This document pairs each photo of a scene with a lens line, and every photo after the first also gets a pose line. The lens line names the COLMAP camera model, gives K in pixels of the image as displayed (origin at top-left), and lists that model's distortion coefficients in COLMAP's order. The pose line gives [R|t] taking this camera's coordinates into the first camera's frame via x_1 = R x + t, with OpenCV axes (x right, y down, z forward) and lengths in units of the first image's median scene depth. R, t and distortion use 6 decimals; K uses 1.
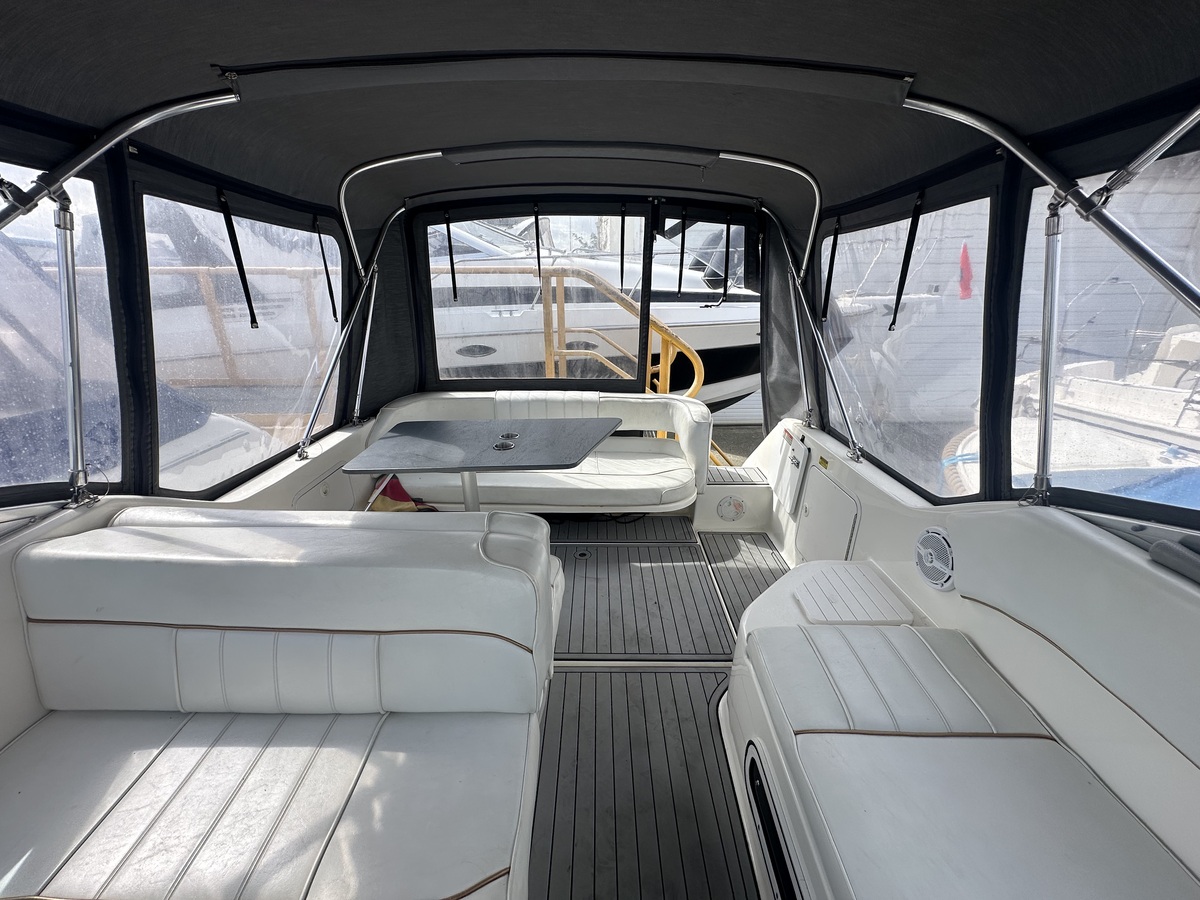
lens RADIAL K [[478.2, 0, 600.5], [0, 478.2, 450.6], [0, 0, 1]] dist [-0.003806, 0.000473]
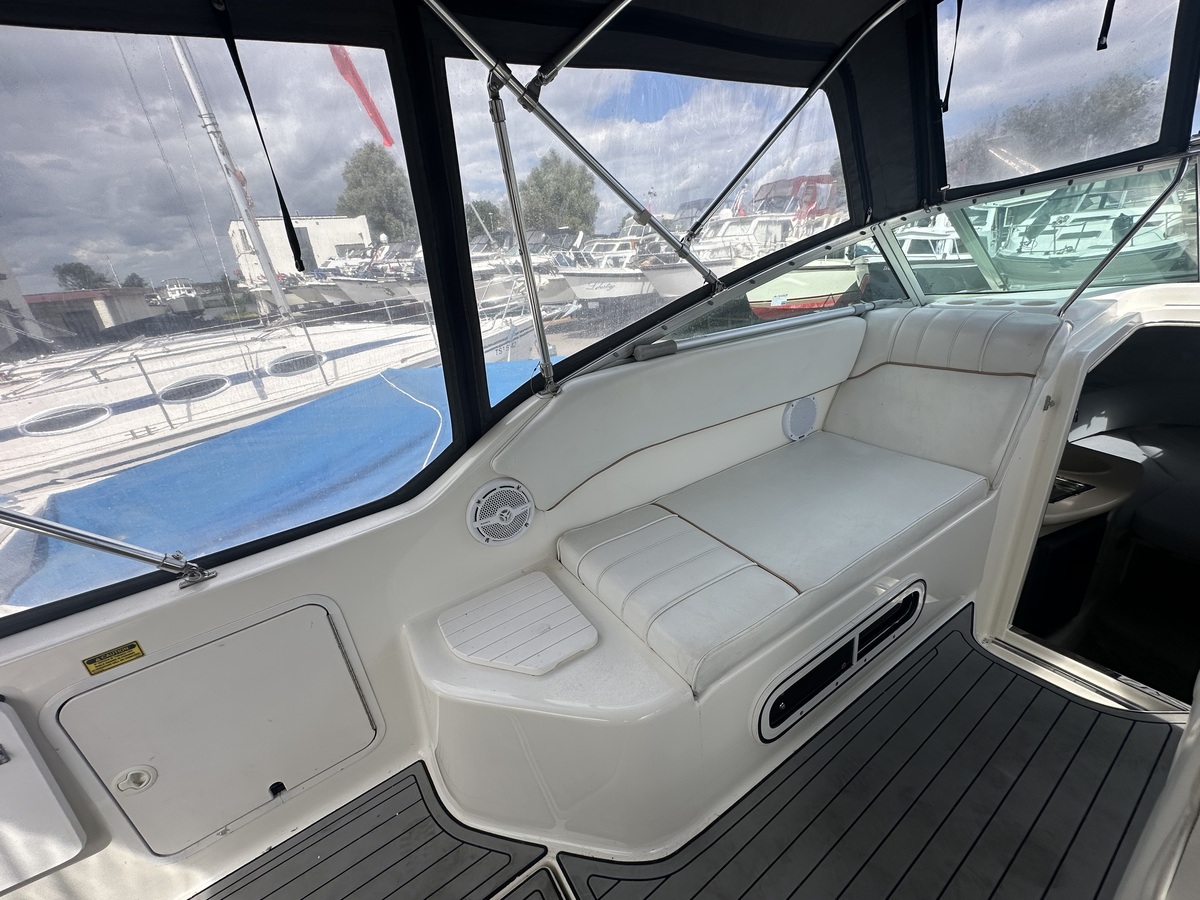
lens RADIAL K [[478.2, 0, 602.6], [0, 478.2, 449.1], [0, 0, 1]] dist [-0.003806, 0.000473]
pose [[-0.552067, -0.261000, 0.791897, -0.050643], [0.377320, 0.768732, 0.516411, -0.182162], [-0.743540, 0.583892, -0.325911, 0.774502]]
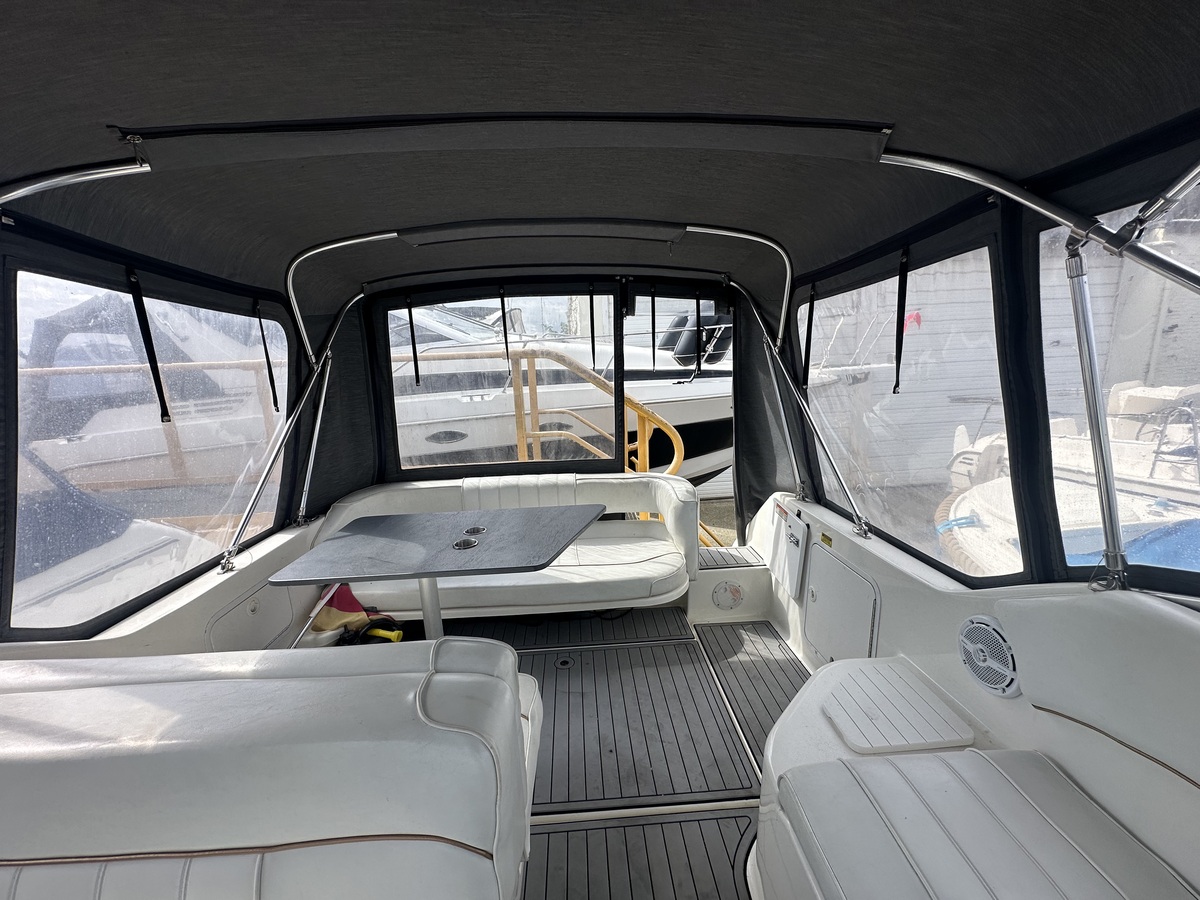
lens RADIAL K [[478.2, 0, 600.3], [0, 478.2, 451.2], [0, 0, 1]] dist [-0.003806, 0.000473]
pose [[0.997709, -0.047639, 0.048041, 0.004161], [0.054825, 0.985350, -0.161490, -0.019660], [-0.039644, 0.163753, 0.985704, 0.108052]]
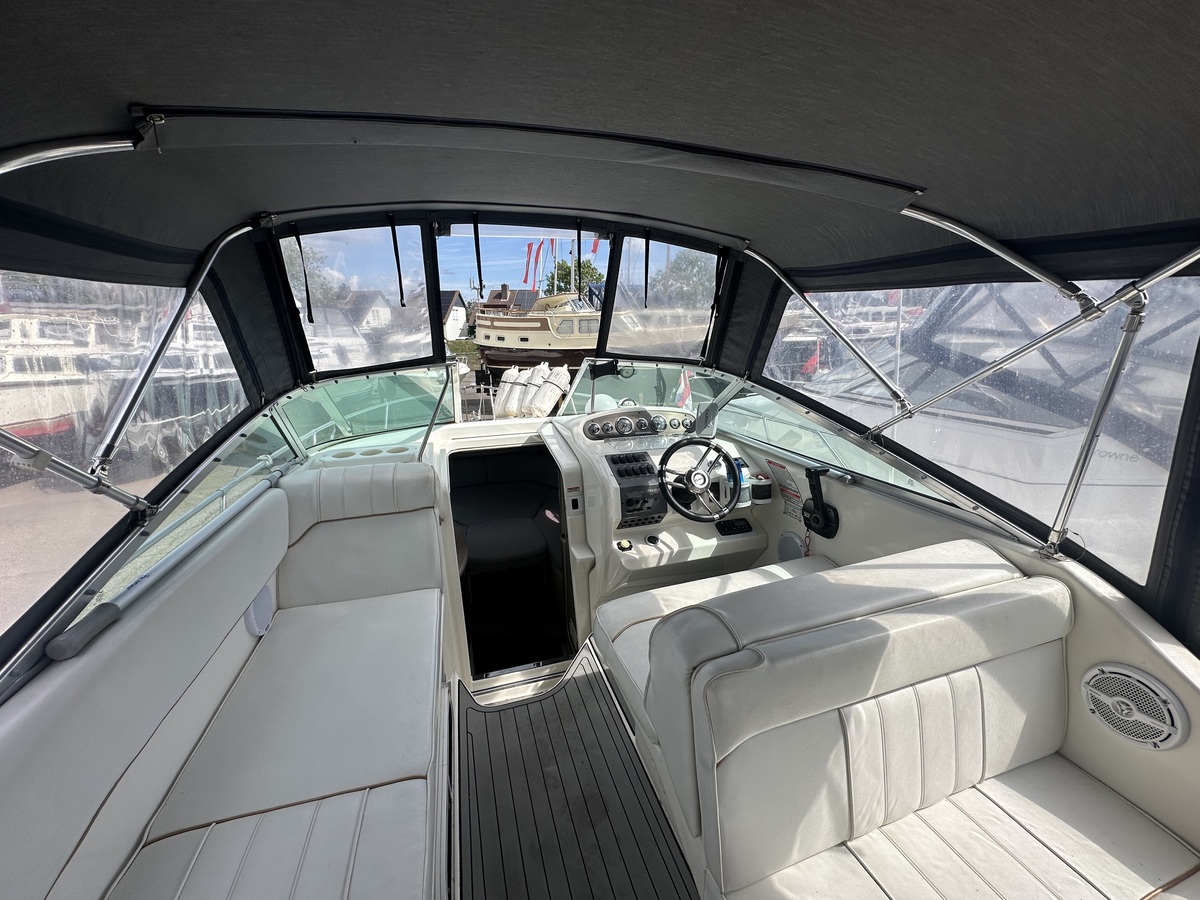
lens RADIAL K [[478.2, 0, 598.9], [0, 478.2, 450.1], [0, 0, 1]] dist [-0.003806, 0.000473]
pose [[-0.950320, 0.084547, -0.299574, 0.151481], [-0.103171, 0.822452, 0.559400, -0.355143], [0.293681, 0.562516, -0.772869, 0.809433]]
